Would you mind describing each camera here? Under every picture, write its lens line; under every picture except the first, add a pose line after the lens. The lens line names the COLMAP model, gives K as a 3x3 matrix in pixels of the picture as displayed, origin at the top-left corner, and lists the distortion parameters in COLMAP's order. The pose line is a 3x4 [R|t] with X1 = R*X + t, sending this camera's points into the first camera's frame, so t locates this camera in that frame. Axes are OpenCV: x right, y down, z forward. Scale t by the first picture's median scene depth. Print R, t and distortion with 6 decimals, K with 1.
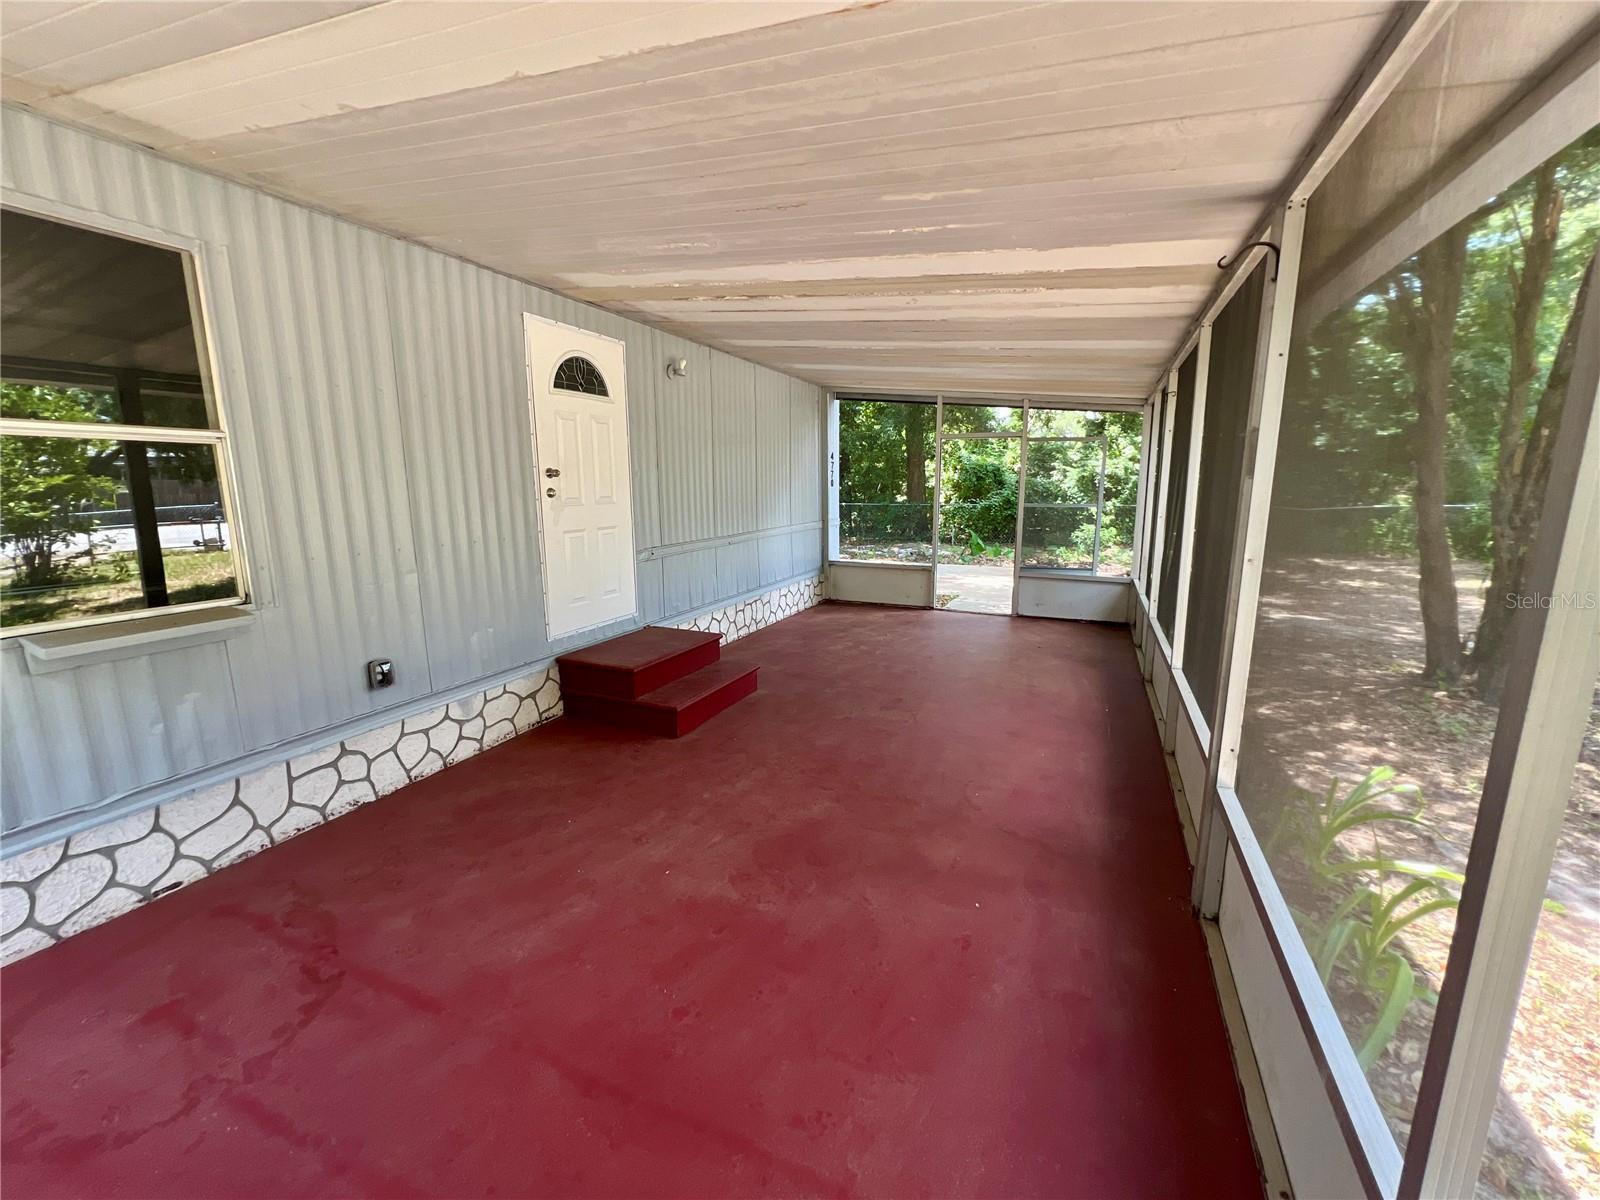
lens RADIAL K [[643.8, 0, 799.3], [0, 643.8, 599.6], [0, 0, 1]] dist [-0.000342, -0.000012]
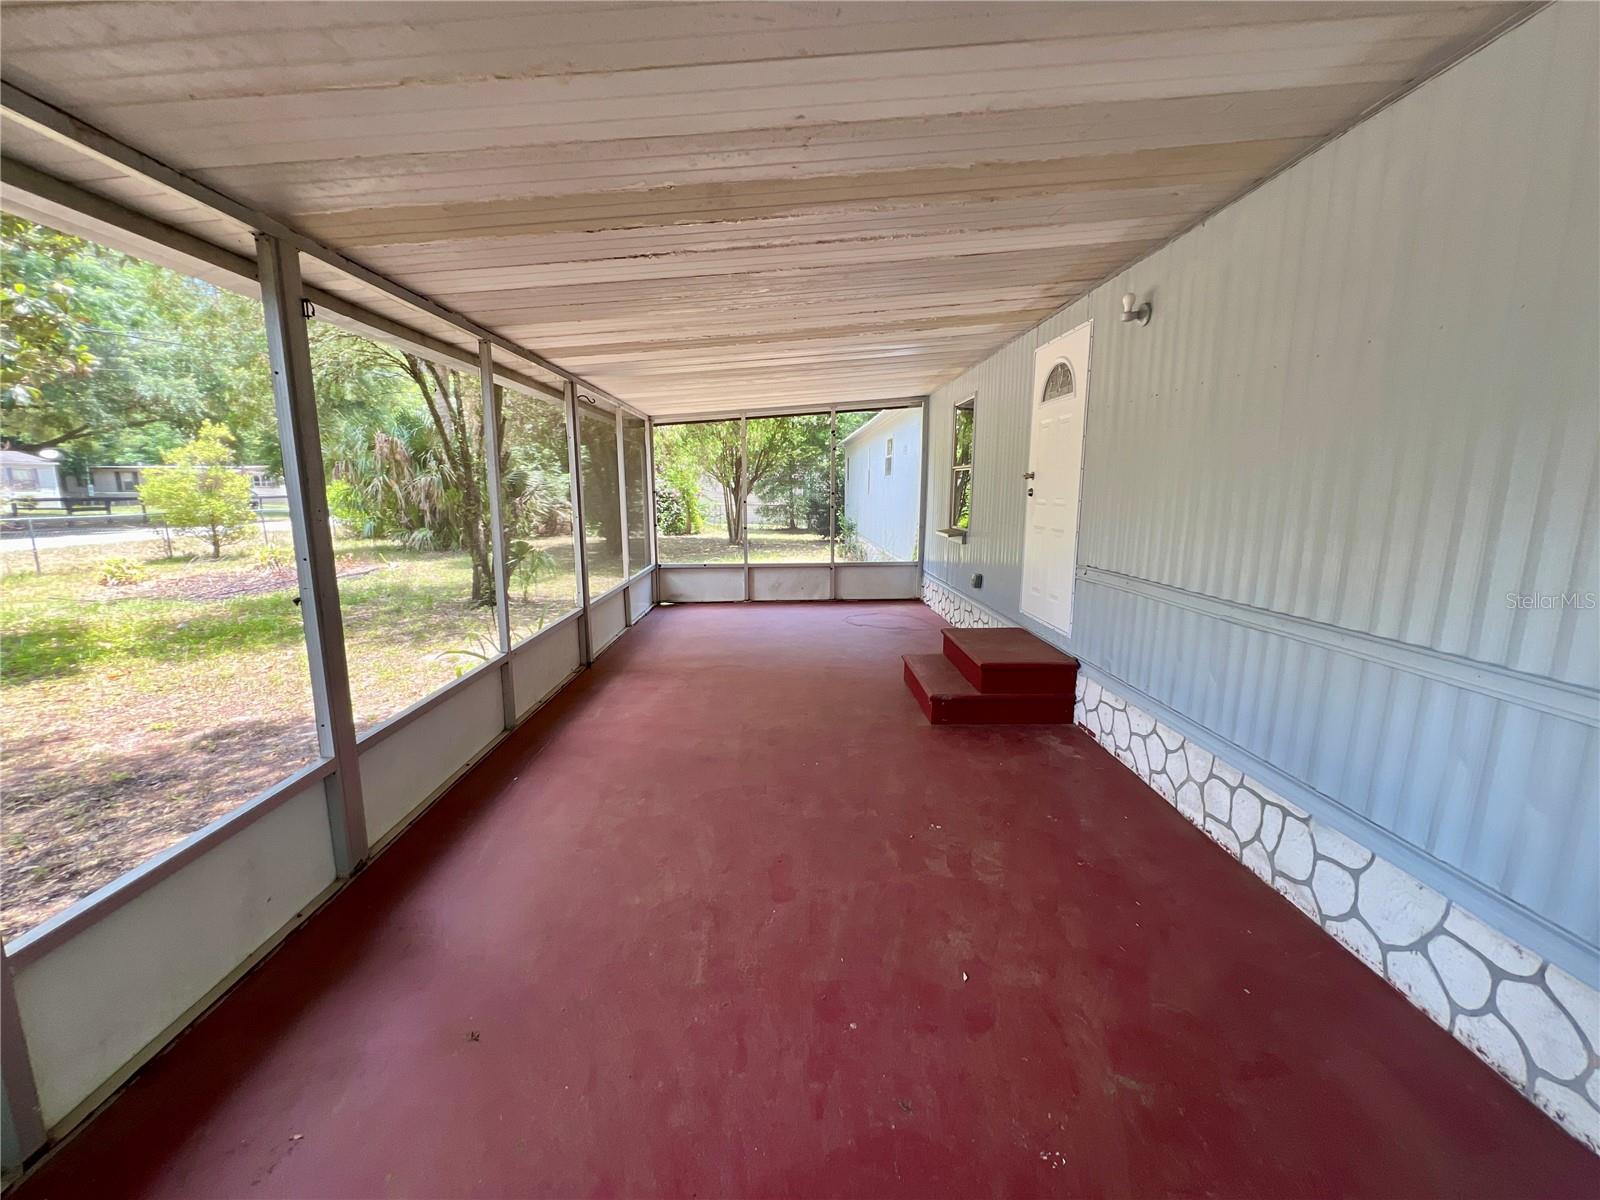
lens RADIAL K [[643.8, 0, 799.1], [0, 643.8, 599.2], [0, 0, 1]] dist [-0.000342, -0.000012]
pose [[-0.900177, 0.077194, -0.428629, 0.344548], [-0.078639, 0.939182, 0.334295, -0.222597], [0.428366, 0.334632, -0.839359, 1.217692]]
